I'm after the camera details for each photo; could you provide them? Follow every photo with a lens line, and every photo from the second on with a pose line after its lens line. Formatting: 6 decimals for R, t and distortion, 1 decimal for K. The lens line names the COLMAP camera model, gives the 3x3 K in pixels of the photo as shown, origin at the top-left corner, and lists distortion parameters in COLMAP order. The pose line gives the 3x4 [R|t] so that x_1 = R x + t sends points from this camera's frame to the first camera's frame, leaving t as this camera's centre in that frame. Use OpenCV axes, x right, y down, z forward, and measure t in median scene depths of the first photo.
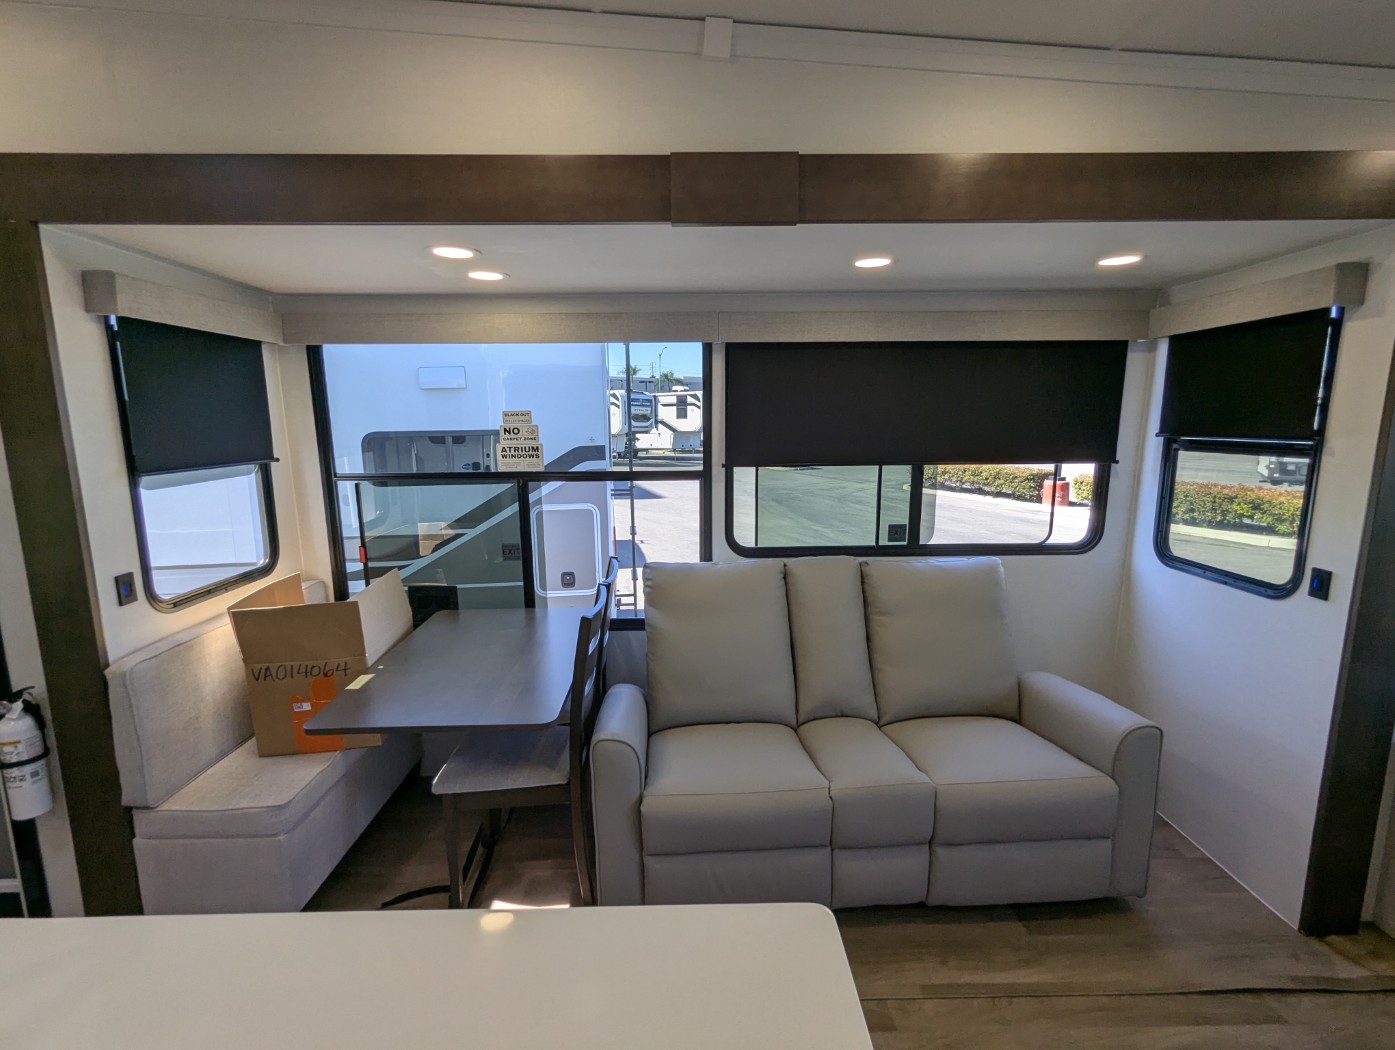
lens RADIAL K [[663.6, 0, 701.7], [0, 663.6, 524.4], [0, 0, 1]] dist [-0.002559, 0.001883]
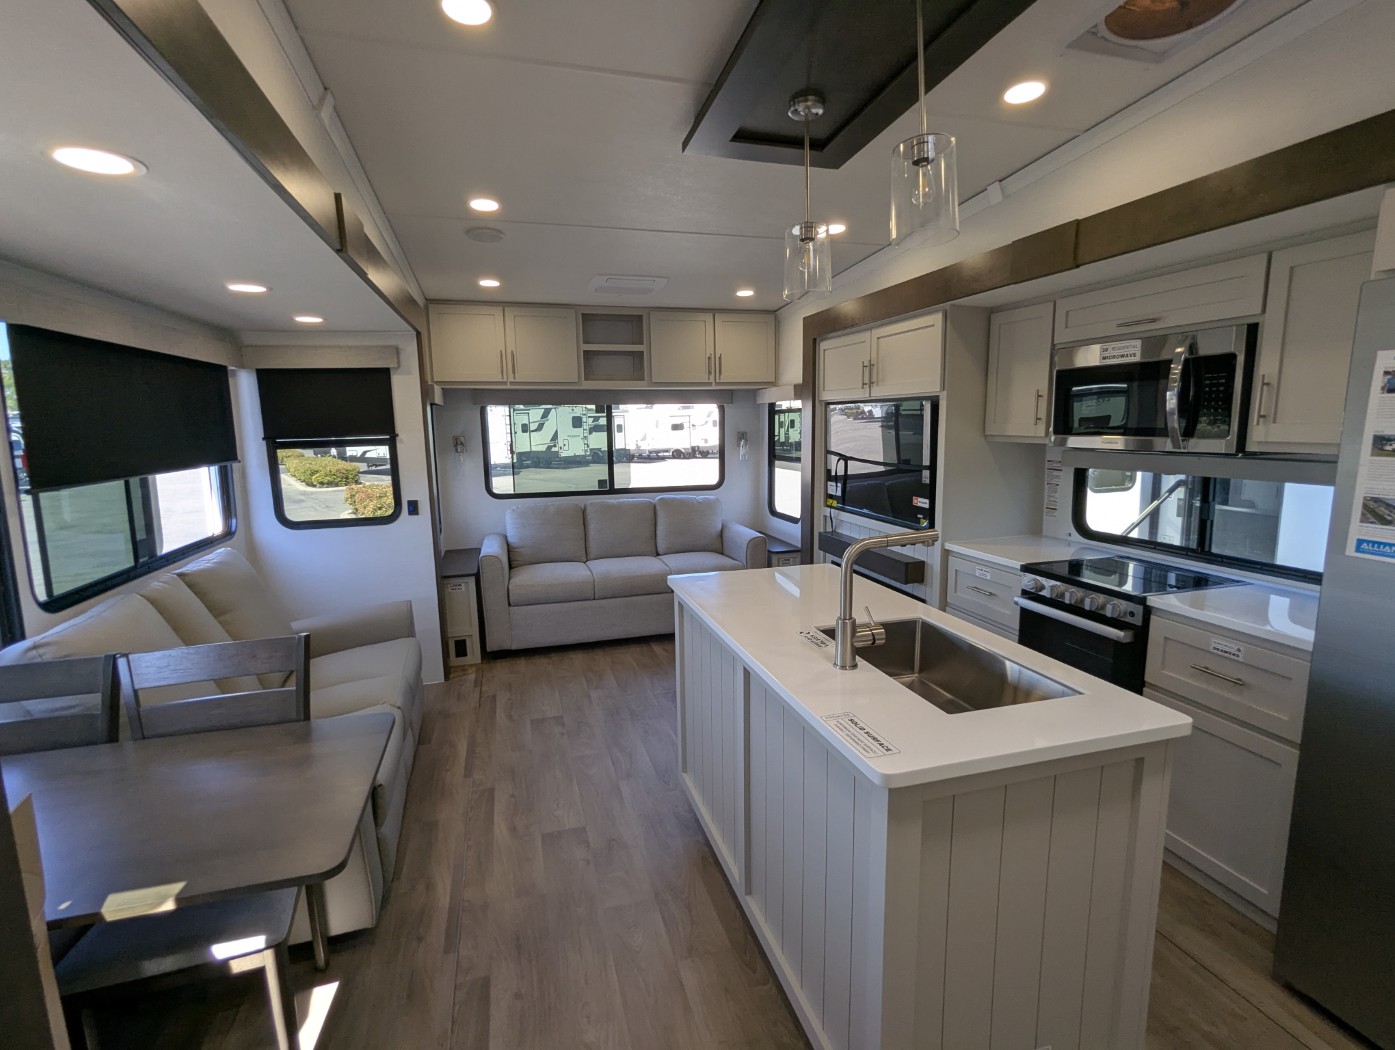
lens RADIAL K [[663.6, 0, 696.4], [0, 663.6, 529.1], [0, 0, 1]] dist [-0.002559, 0.001883]
pose [[-0.260967, -0.145526, 0.954316, -0.926500], [0.176767, 0.964653, 0.195441, -0.067066], [-0.949026, 0.219695, -0.226018, 0.520752]]
